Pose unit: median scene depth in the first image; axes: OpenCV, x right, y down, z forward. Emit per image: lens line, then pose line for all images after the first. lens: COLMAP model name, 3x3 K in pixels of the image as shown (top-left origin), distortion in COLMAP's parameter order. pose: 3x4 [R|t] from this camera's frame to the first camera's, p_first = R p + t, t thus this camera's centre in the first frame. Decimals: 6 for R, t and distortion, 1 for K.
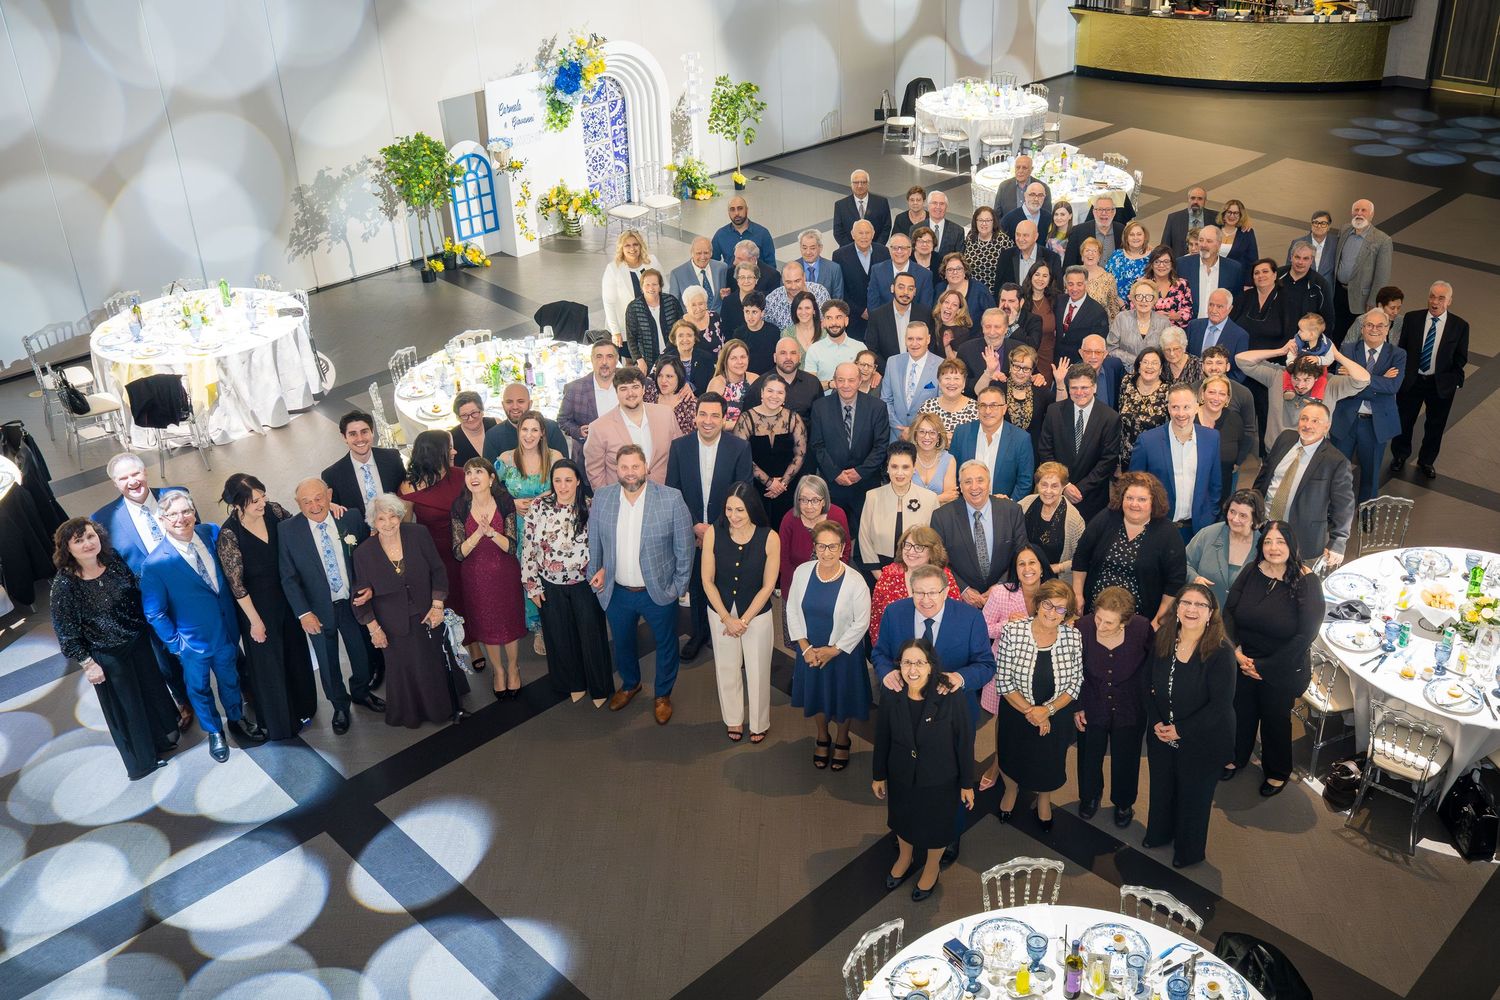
lens RADIAL K [[1324.4, 0, 739.8], [0, 1324.4, 501.6], [0, 0, 1]] dist [-0.037804, -0.000424]
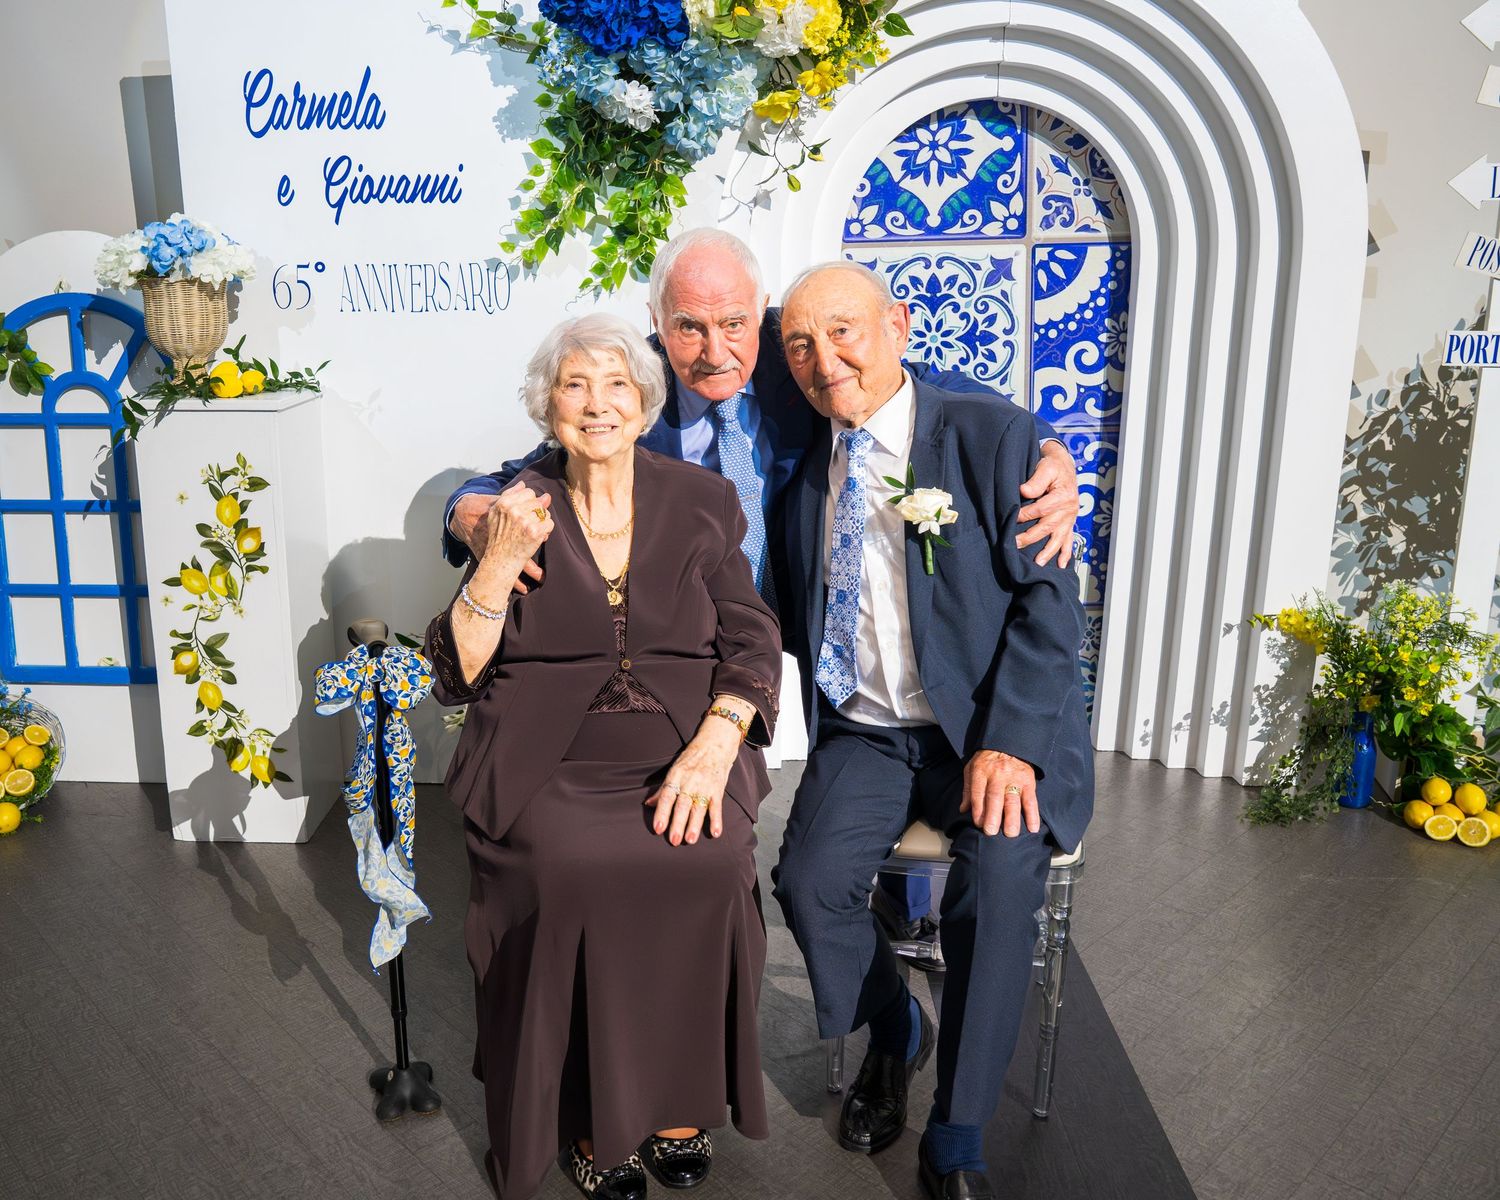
lens RADIAL K [[1274.9, 0, 715.9], [0, 1274.9, 574.9], [0, 0, 1]] dist [-0.095204, 0.046879]
pose [[0.724945, 0.193615, -0.661036, 0.003067], [-0.364226, 0.922291, -0.129303, -0.213395], [0.584632, 0.334504, 0.739129, 0.845763]]
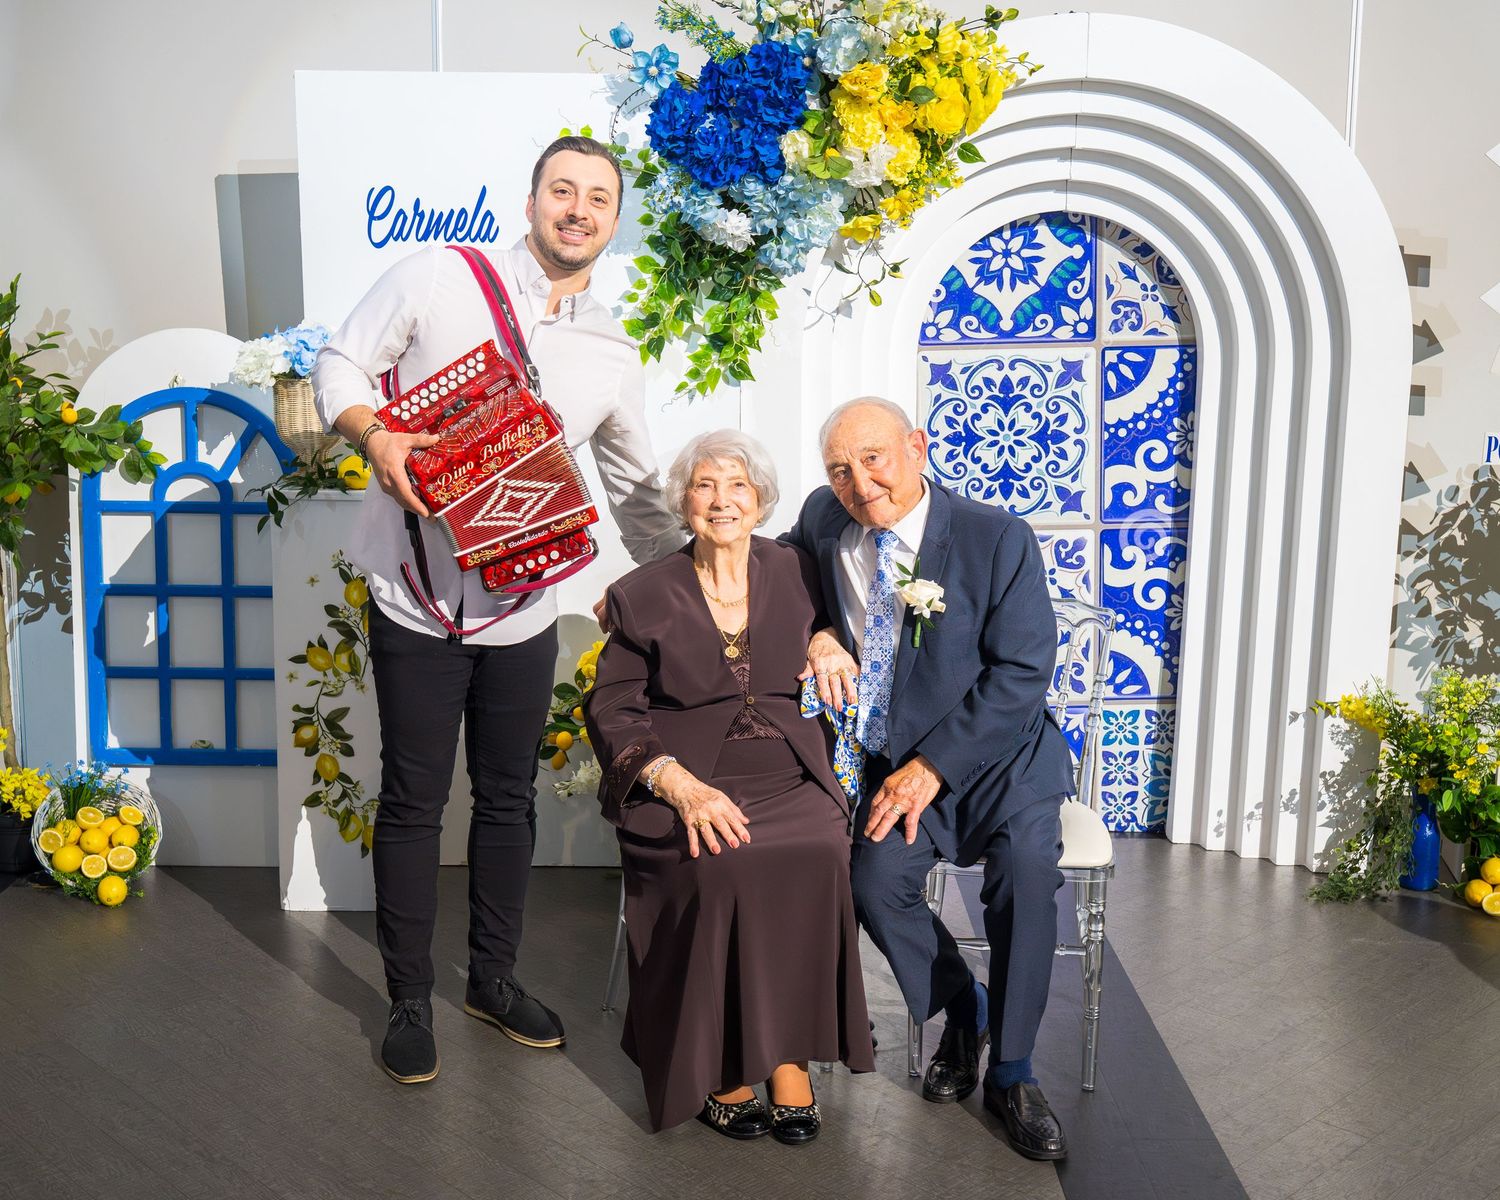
lens RADIAL K [[1877.9, 0, 750.5], [0, 1877.9, 612.7], [0, 0, 1]] dist [0.008513, 0.000000]
pose [[0.735143, 0.150720, -0.660945, 0.063999], [-0.365929, 0.908957, -0.199732, -0.183982], [0.570668, 0.388690, 0.723366, 0.767682]]
